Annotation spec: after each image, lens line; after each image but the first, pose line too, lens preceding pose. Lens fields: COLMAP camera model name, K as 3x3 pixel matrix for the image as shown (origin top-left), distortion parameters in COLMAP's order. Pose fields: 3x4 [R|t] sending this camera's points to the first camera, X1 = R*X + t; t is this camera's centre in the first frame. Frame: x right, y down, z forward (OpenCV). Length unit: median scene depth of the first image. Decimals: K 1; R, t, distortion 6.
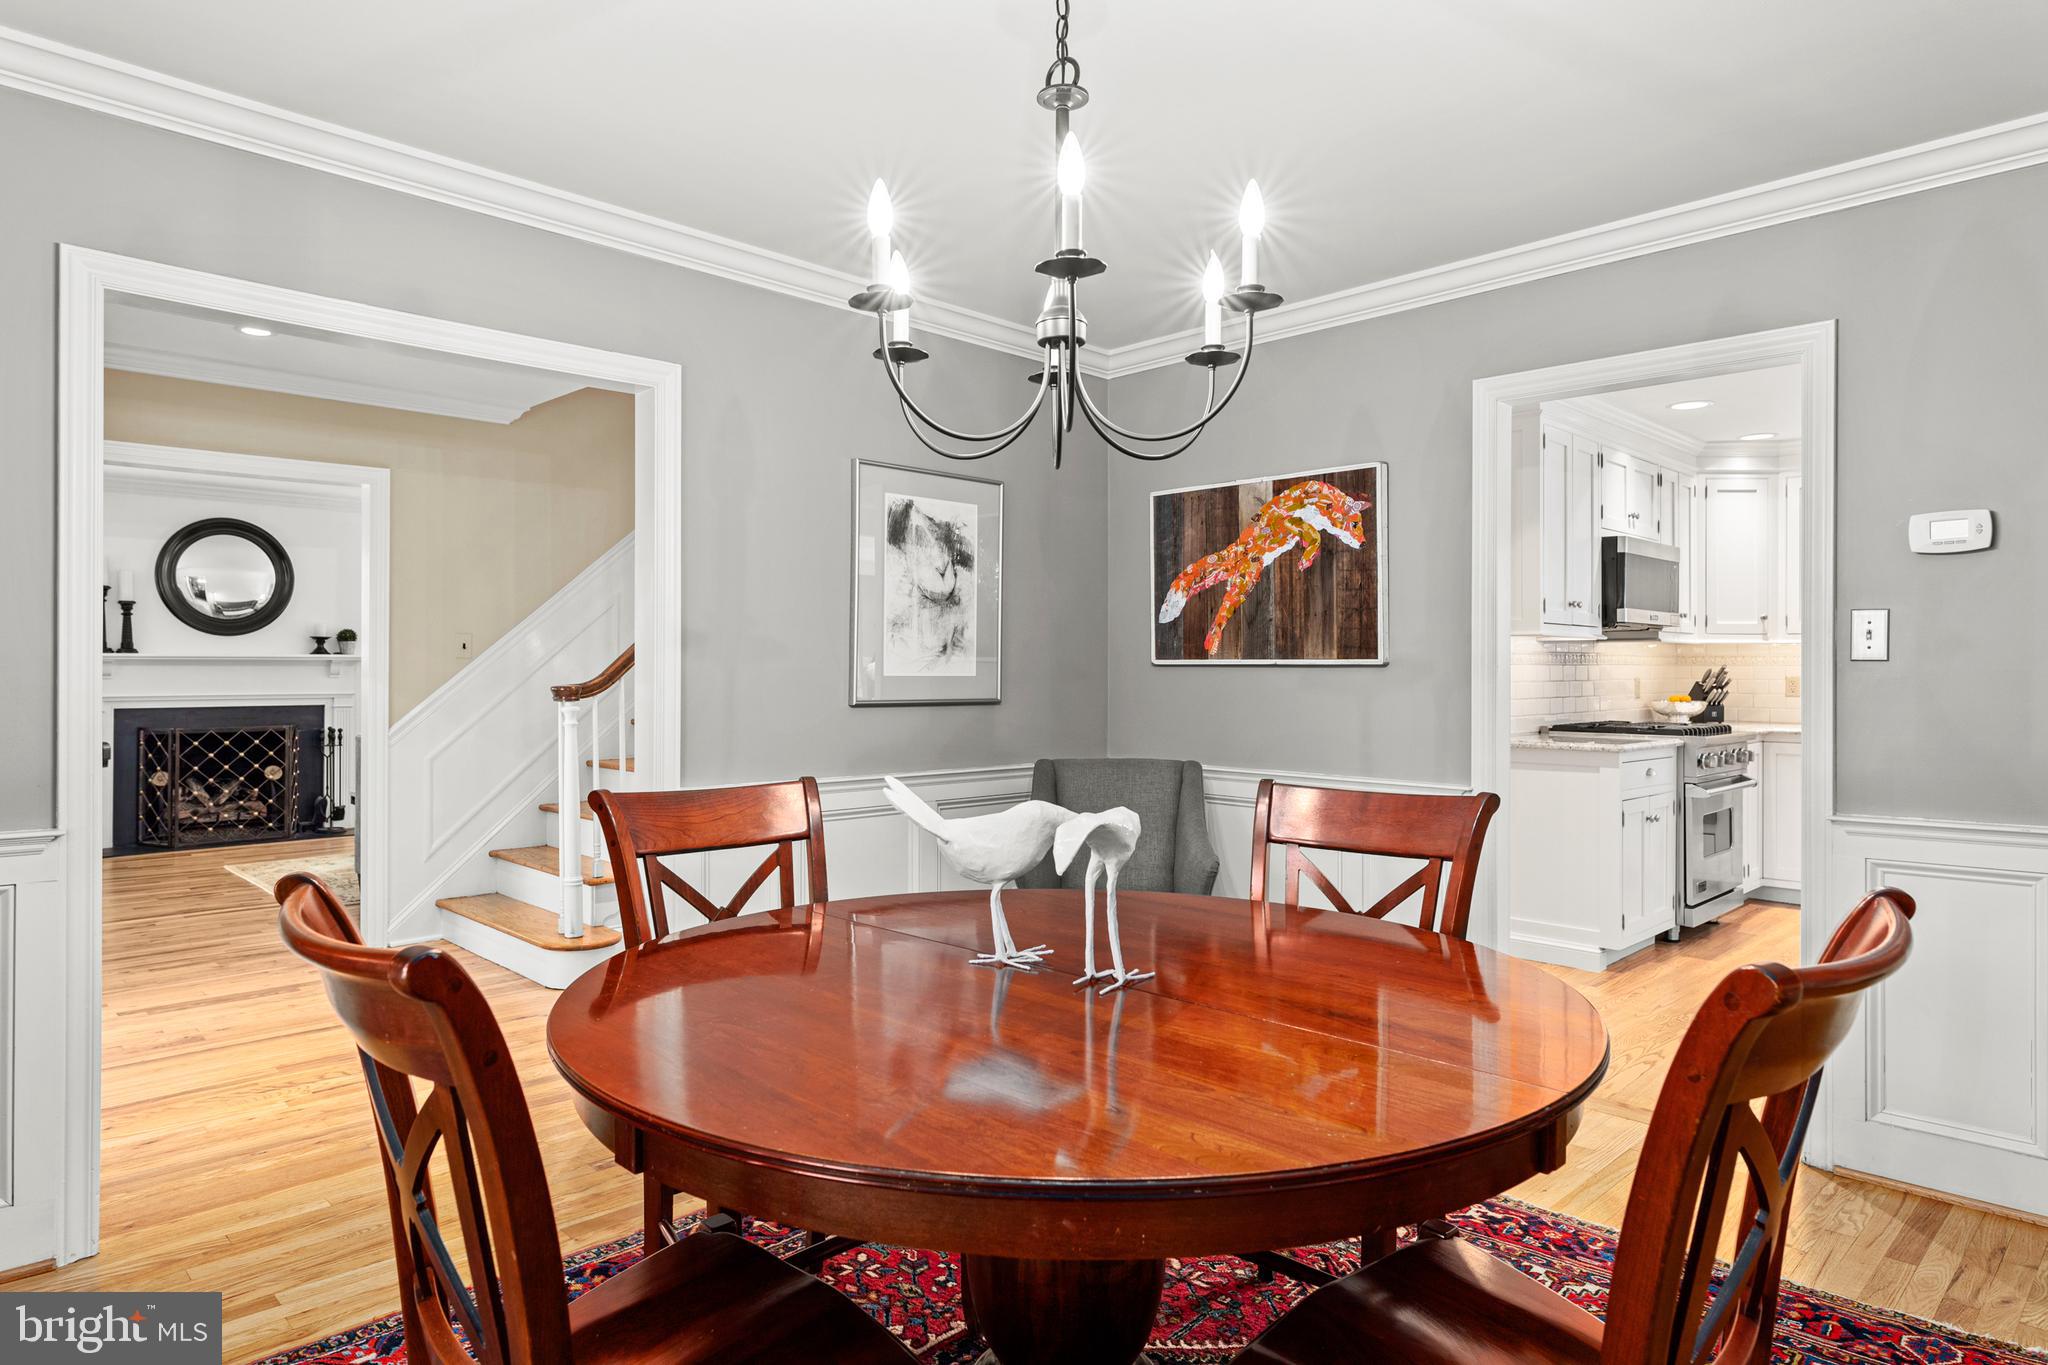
lens RADIAL K [[1184.7, 0, 1014.6], [0, 1184.7, 673.4], [0, 0, 1]] dist [0.005206, 0.001262]
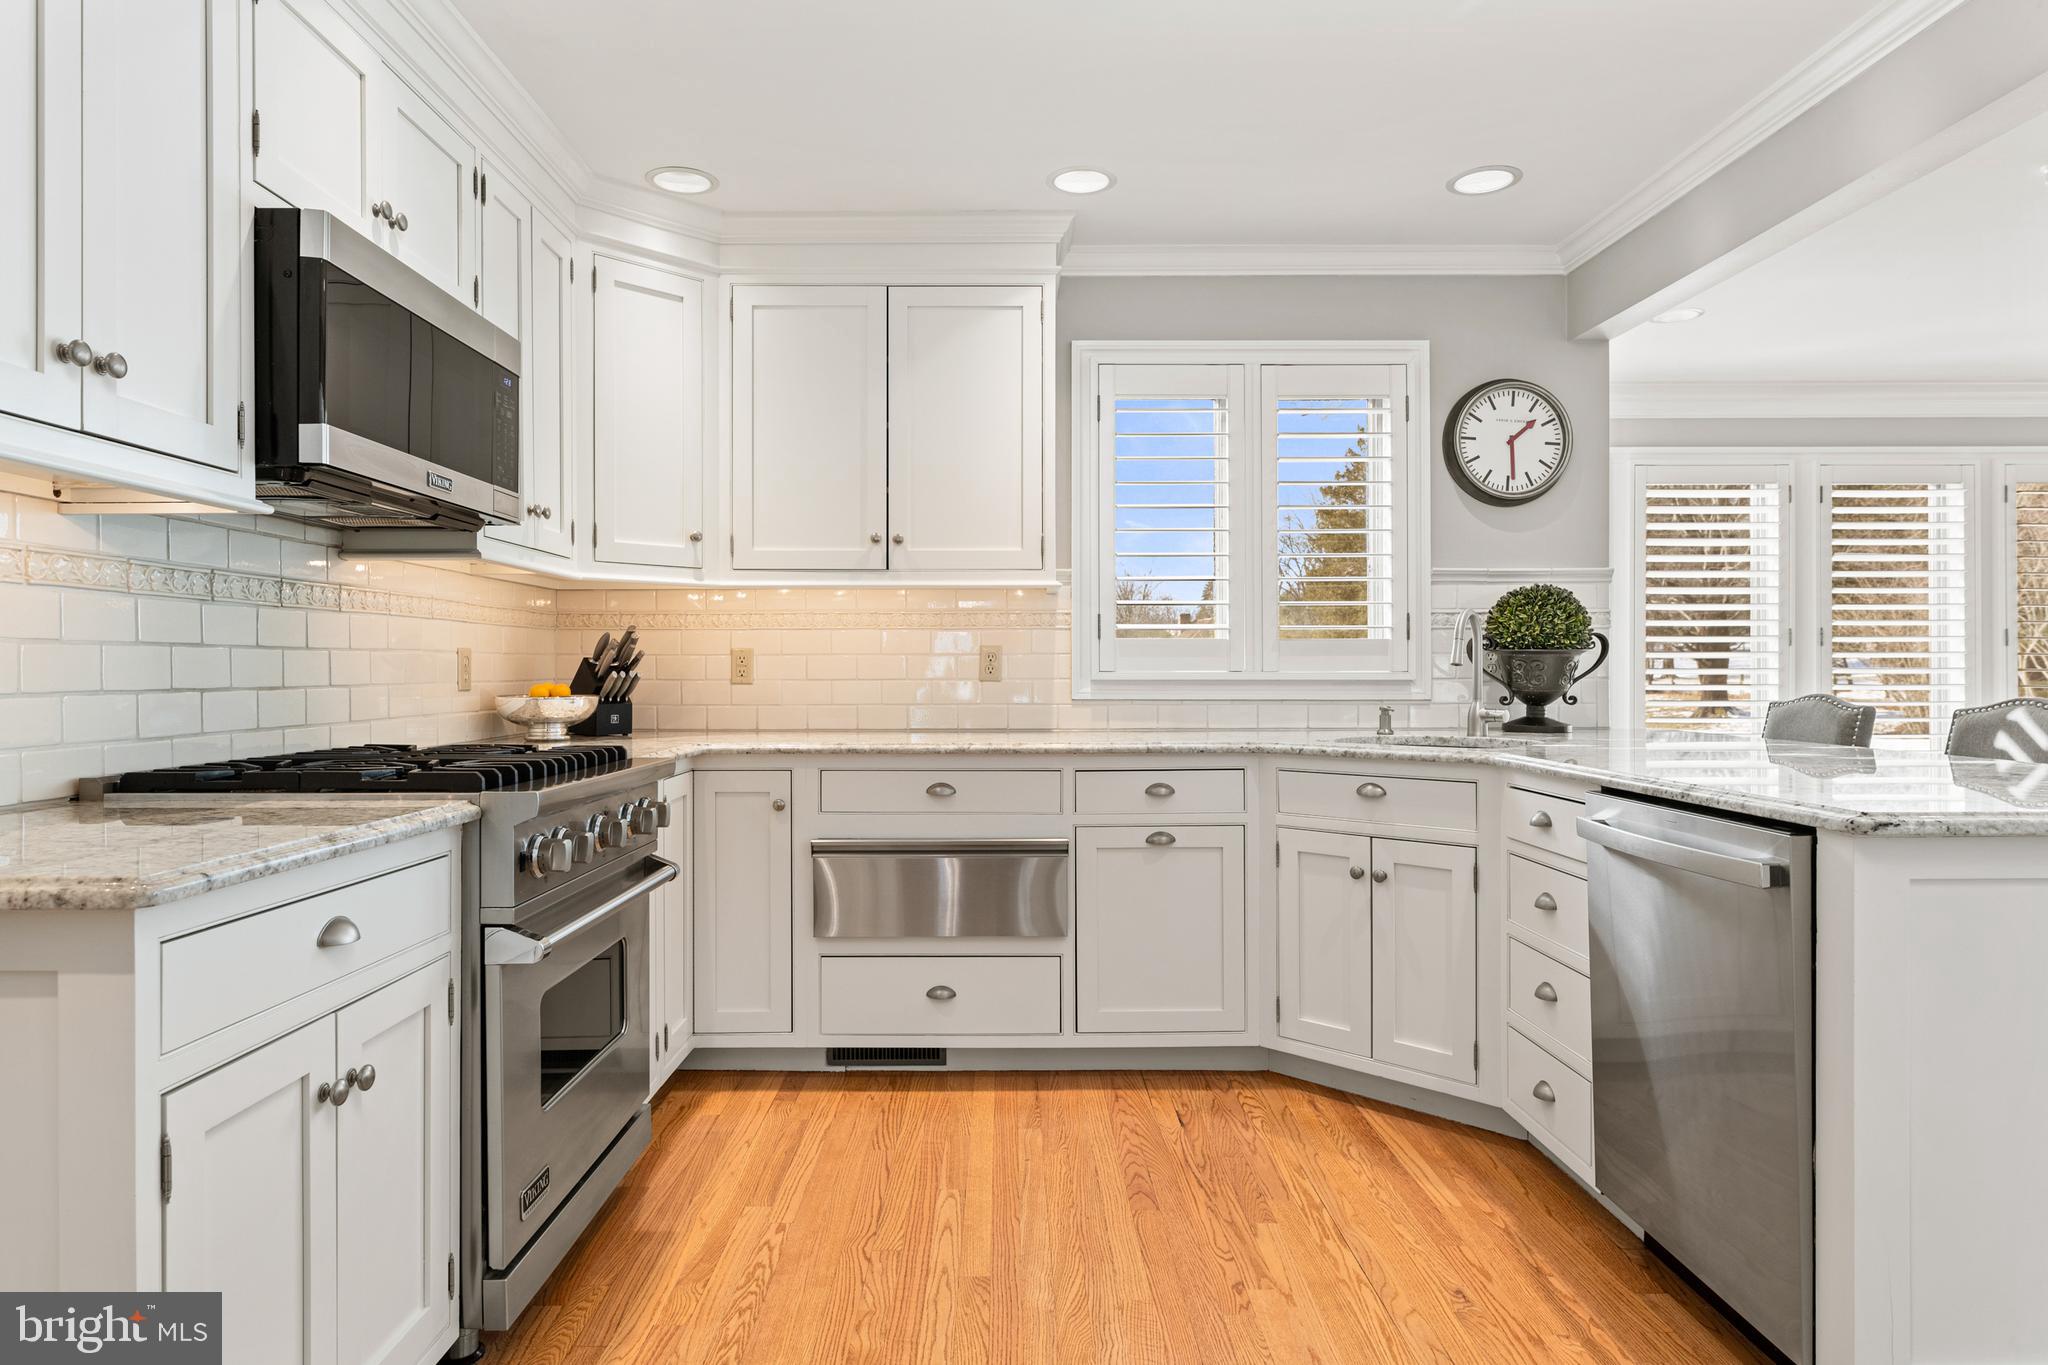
lens RADIAL K [[1184.7, 0, 1014.6], [0, 1184.7, 673.4], [0, 0, 1]] dist [0.005206, 0.001262]
pose [[0.690629, -0.001867, 0.723207, 0.375710], [0.001176, 0.999998, 0.001459, 0.015224], [-0.723209, -0.000157, 0.690630, 0.575895]]
